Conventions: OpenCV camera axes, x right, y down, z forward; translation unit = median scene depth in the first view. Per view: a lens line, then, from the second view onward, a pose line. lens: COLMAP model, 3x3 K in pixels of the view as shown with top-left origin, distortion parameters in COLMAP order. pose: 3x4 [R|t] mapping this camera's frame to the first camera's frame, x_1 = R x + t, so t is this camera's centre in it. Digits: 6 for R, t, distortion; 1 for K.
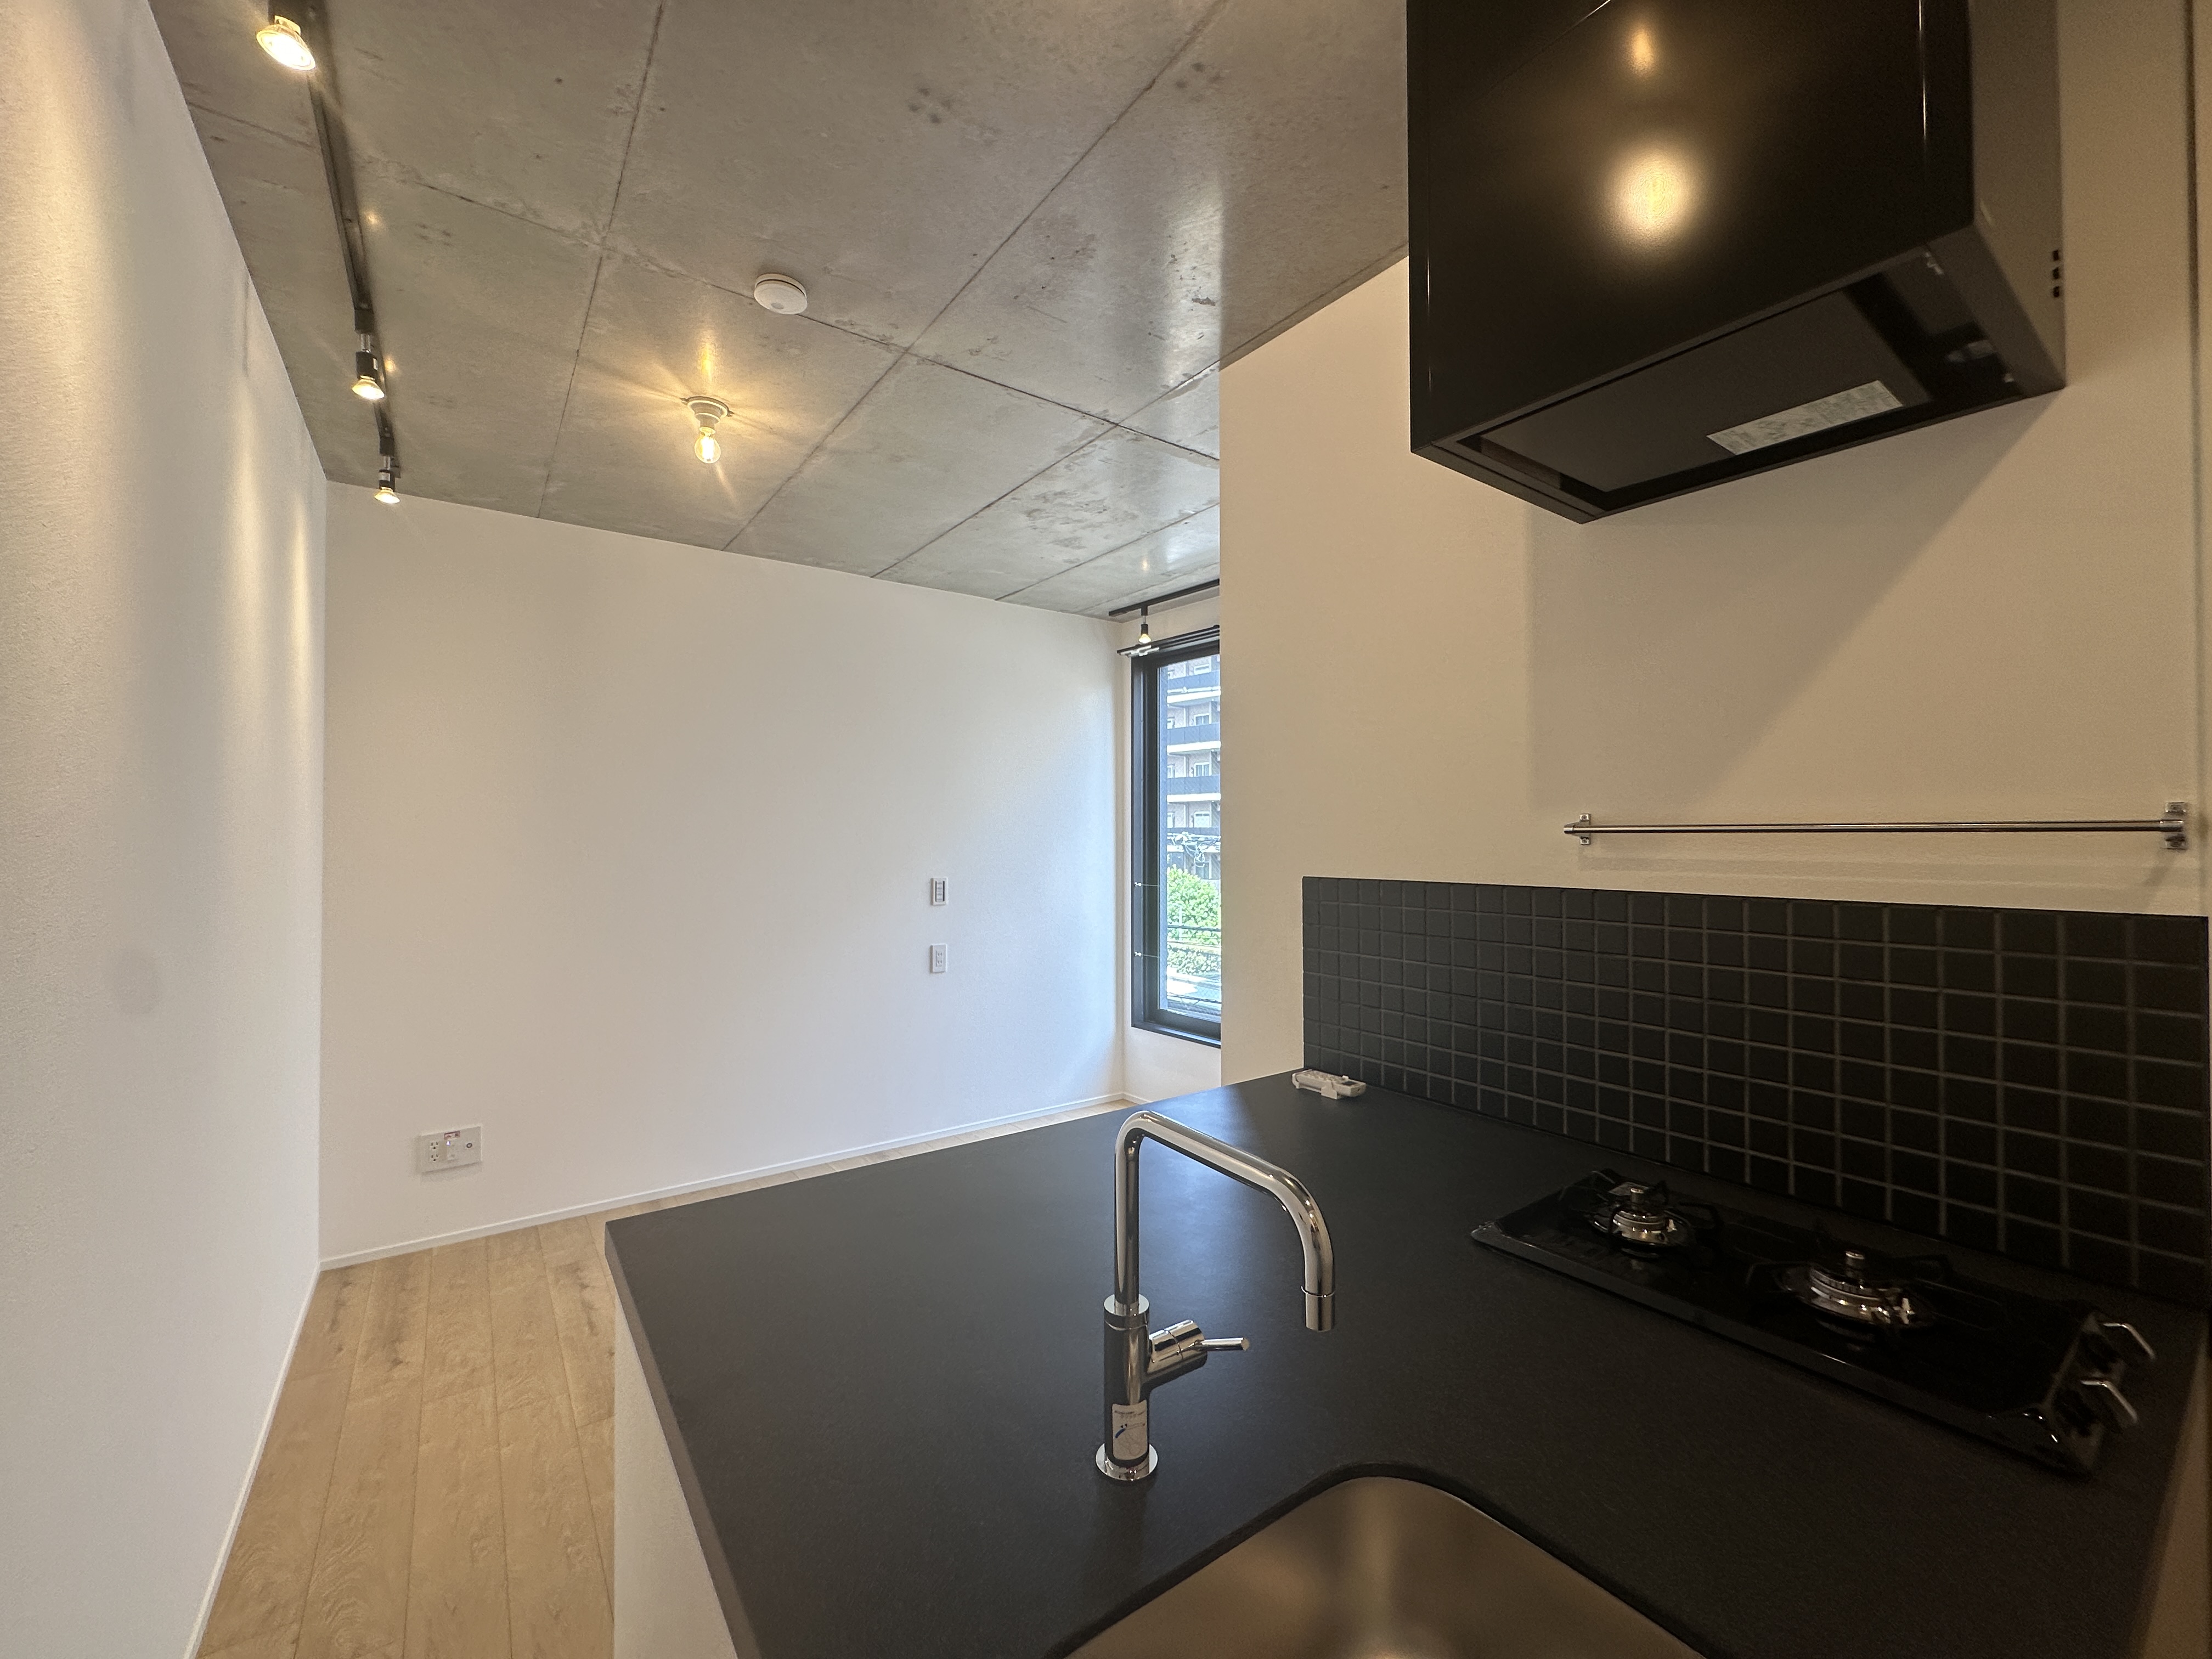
lens RADIAL K [[884.4, 0, 1107.5], [0, 884.4, 826.3], [0, 0, 1]] dist [-0.002948, 0.000815]
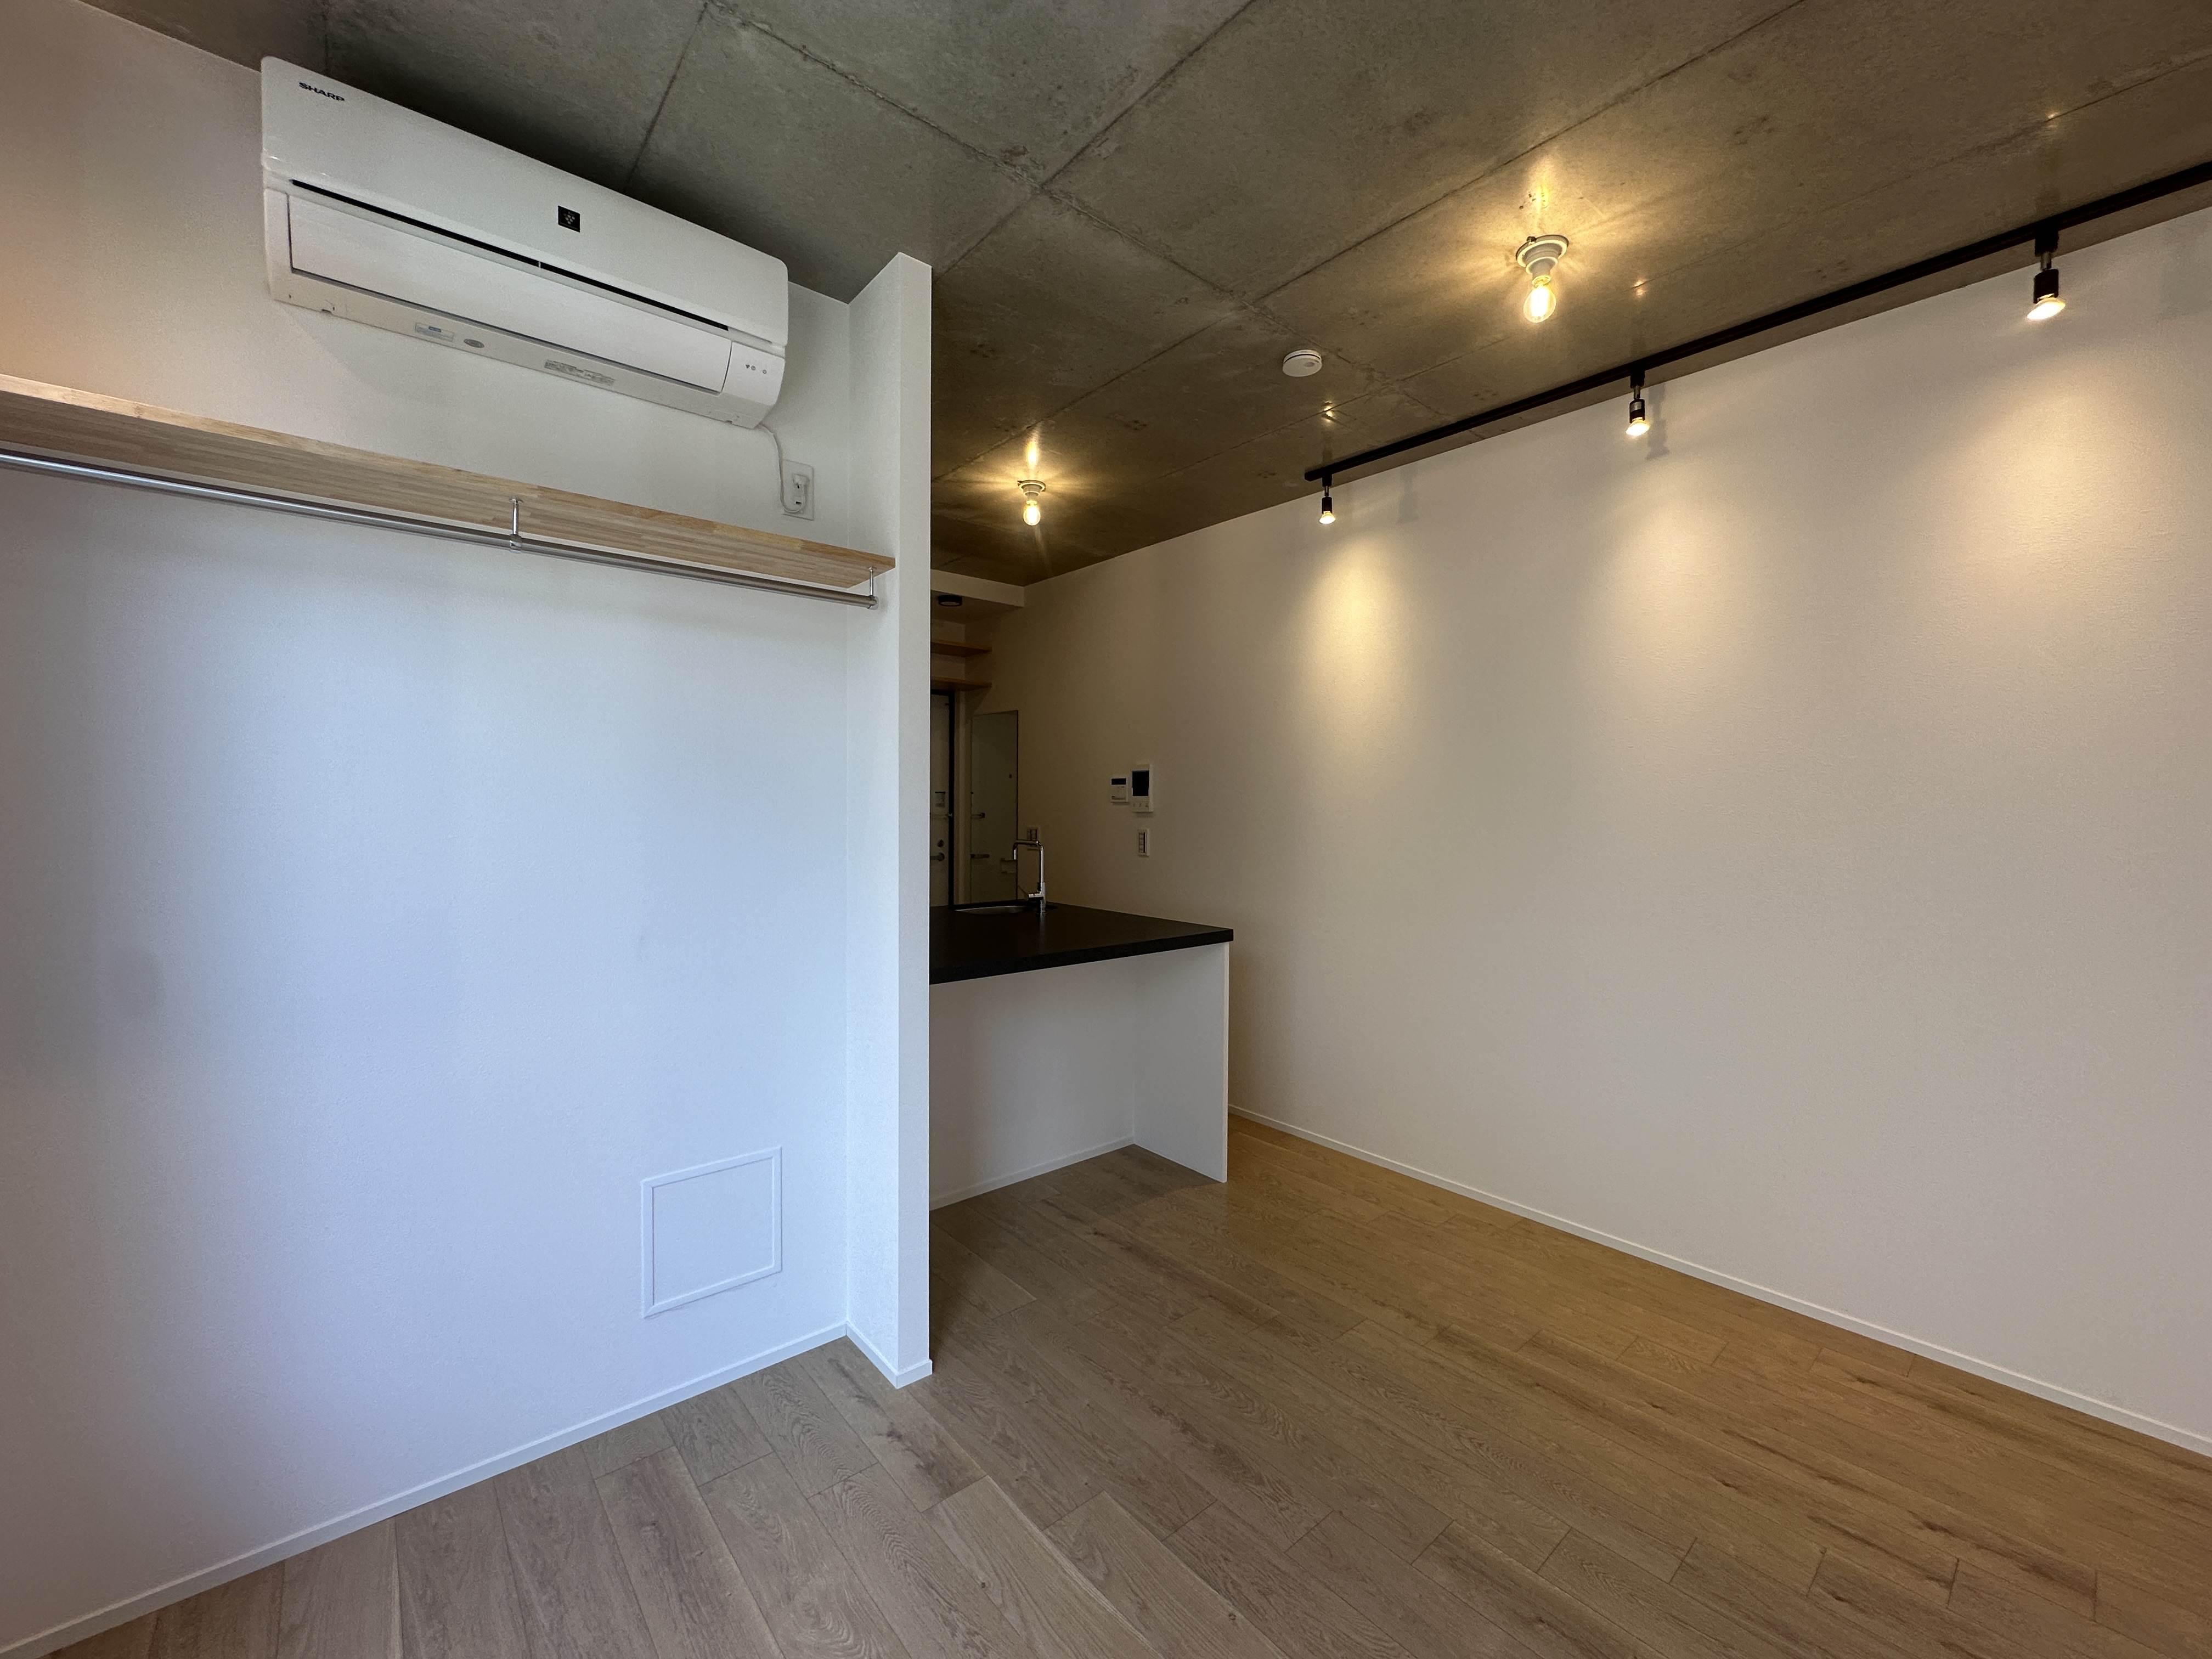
lens RADIAL K [[884.4, 0, 1106.8], [0, 884.4, 827.0], [0, 0, 1]] dist [-0.002948, 0.000815]
pose [[-0.997090, -0.004842, -0.076073, 0.012953], [-0.005660, 0.999928, 0.010543, 0.059904], [0.076017, 0.010943, -0.997047, 1.991191]]
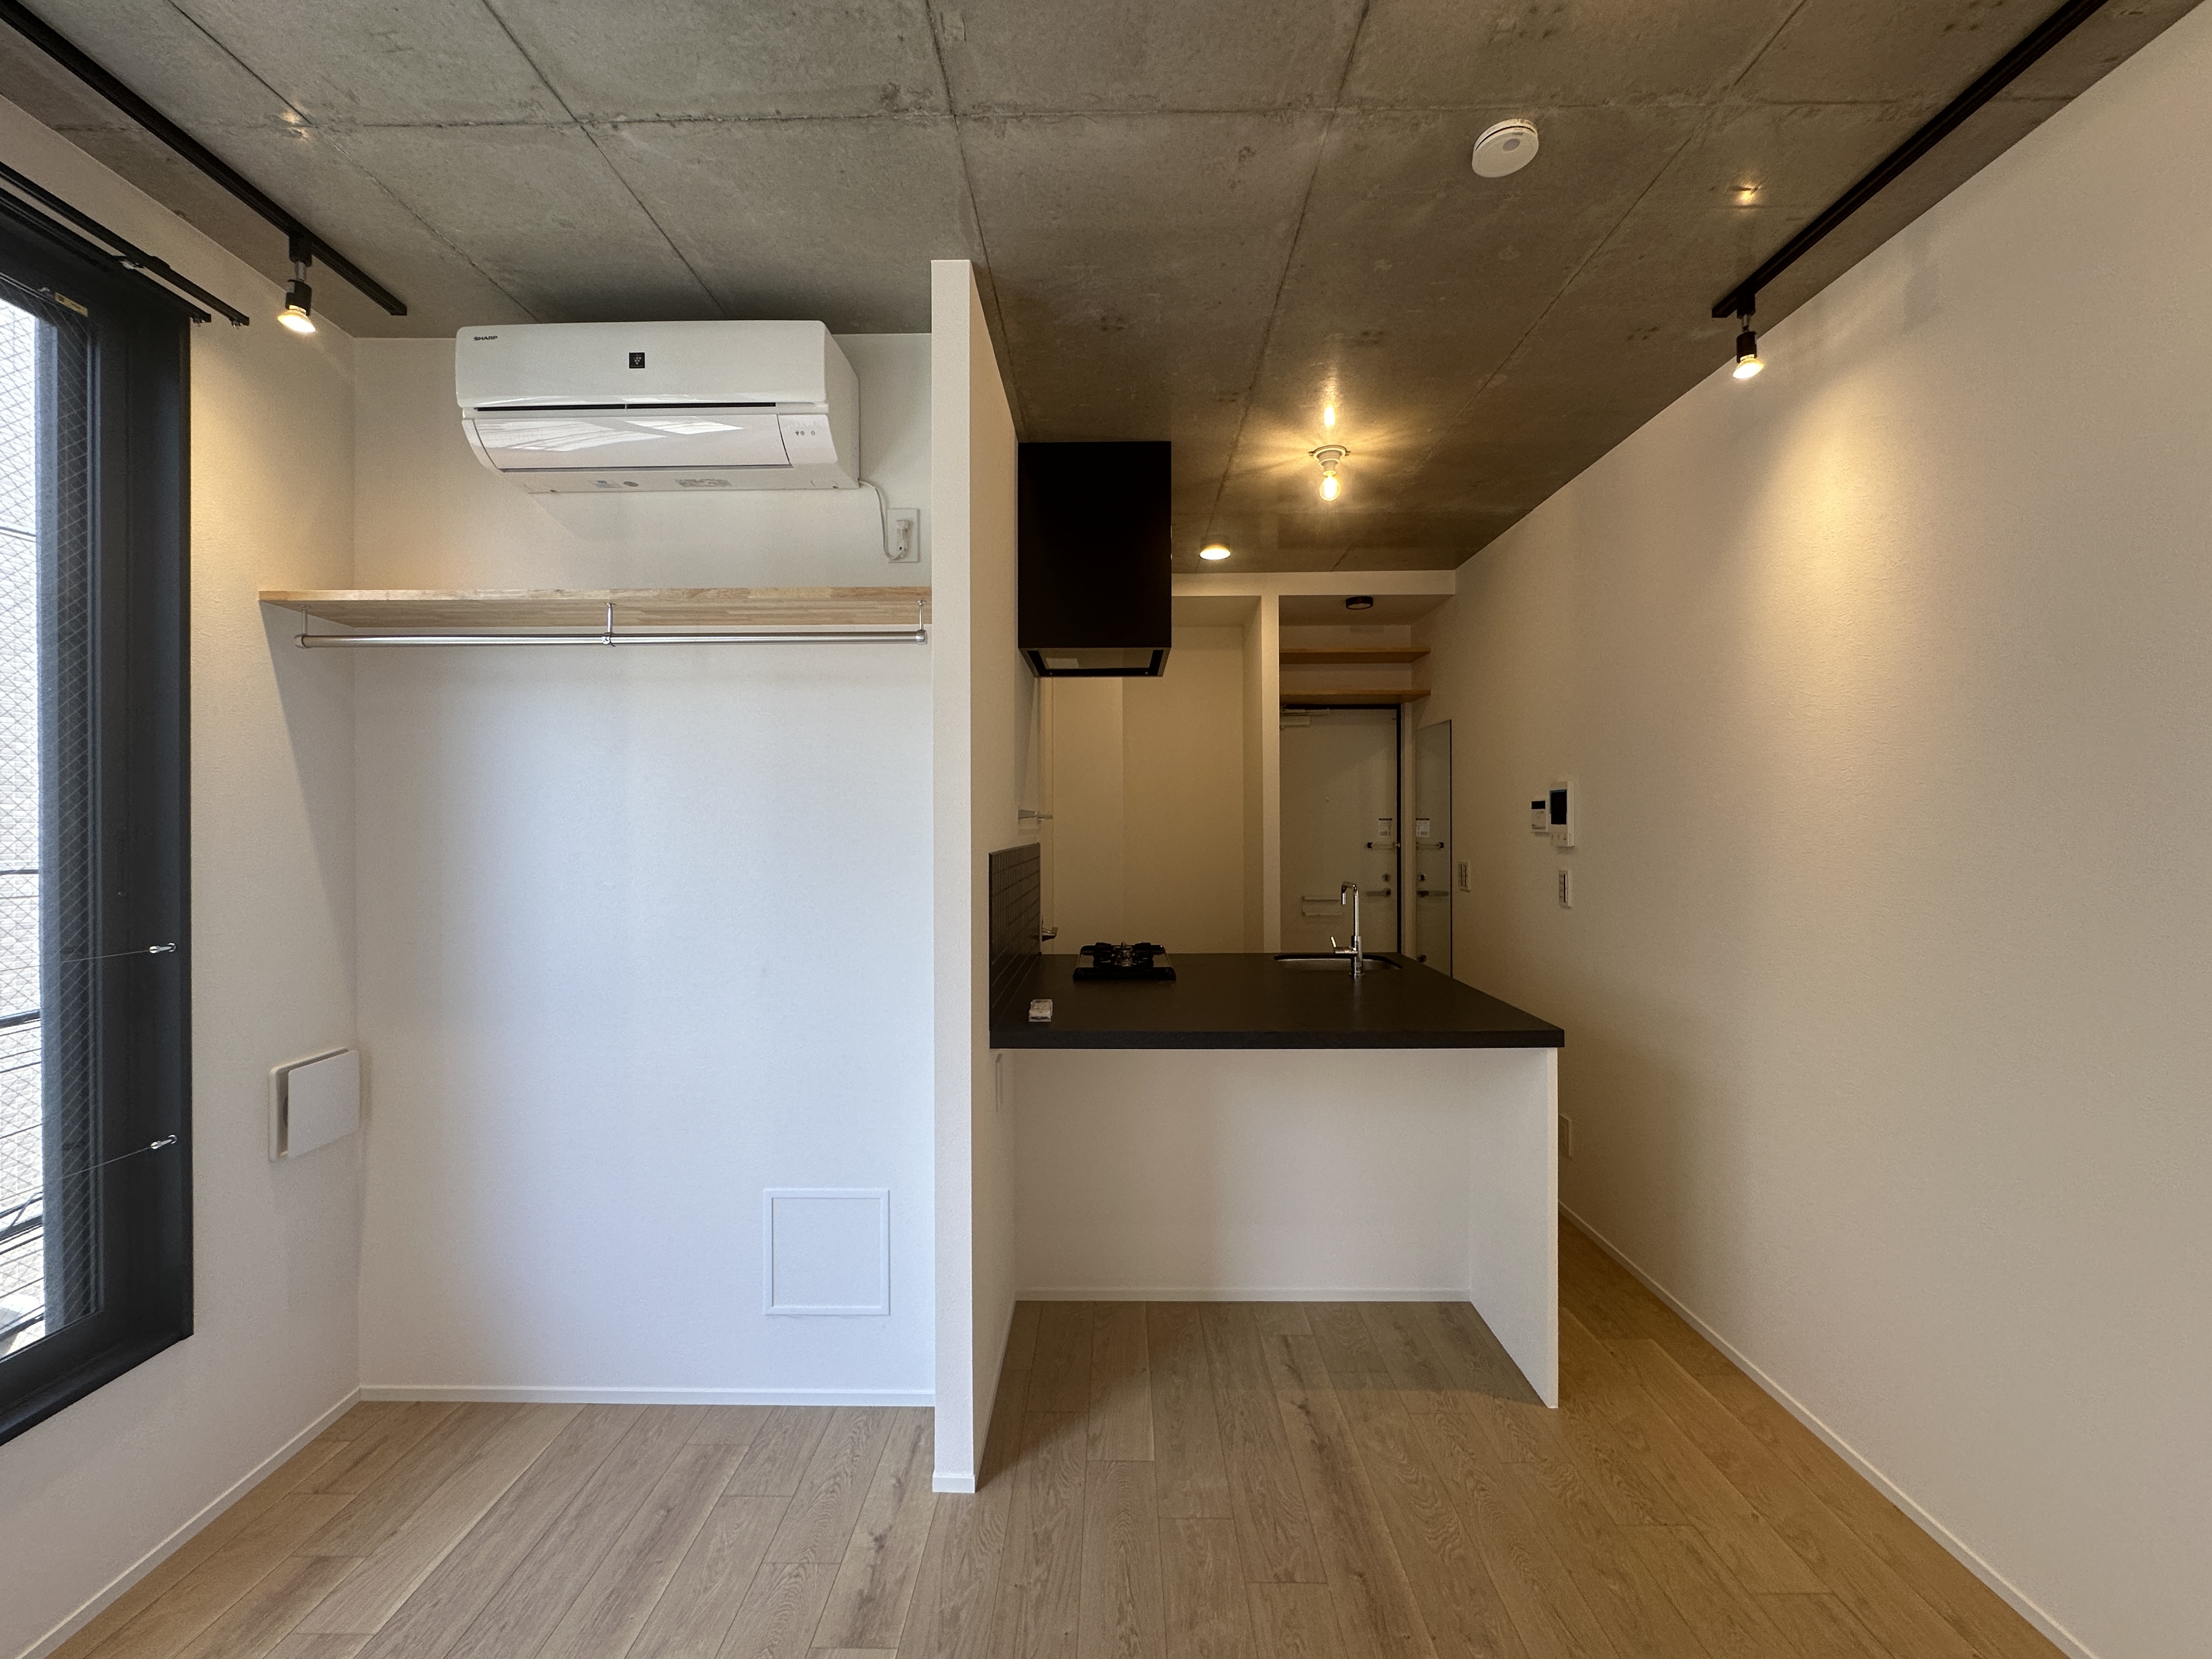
lens RADIAL K [[884.4, 0, 1106.4], [0, 884.4, 827.4], [0, 0, 1]] dist [-0.002948, 0.000815]
pose [[-0.799049, 0.000885, 0.601266, -0.492493], [-0.004388, 0.999964, -0.007303, 0.029776], [-0.601251, -0.008474, -0.799016, 1.630816]]
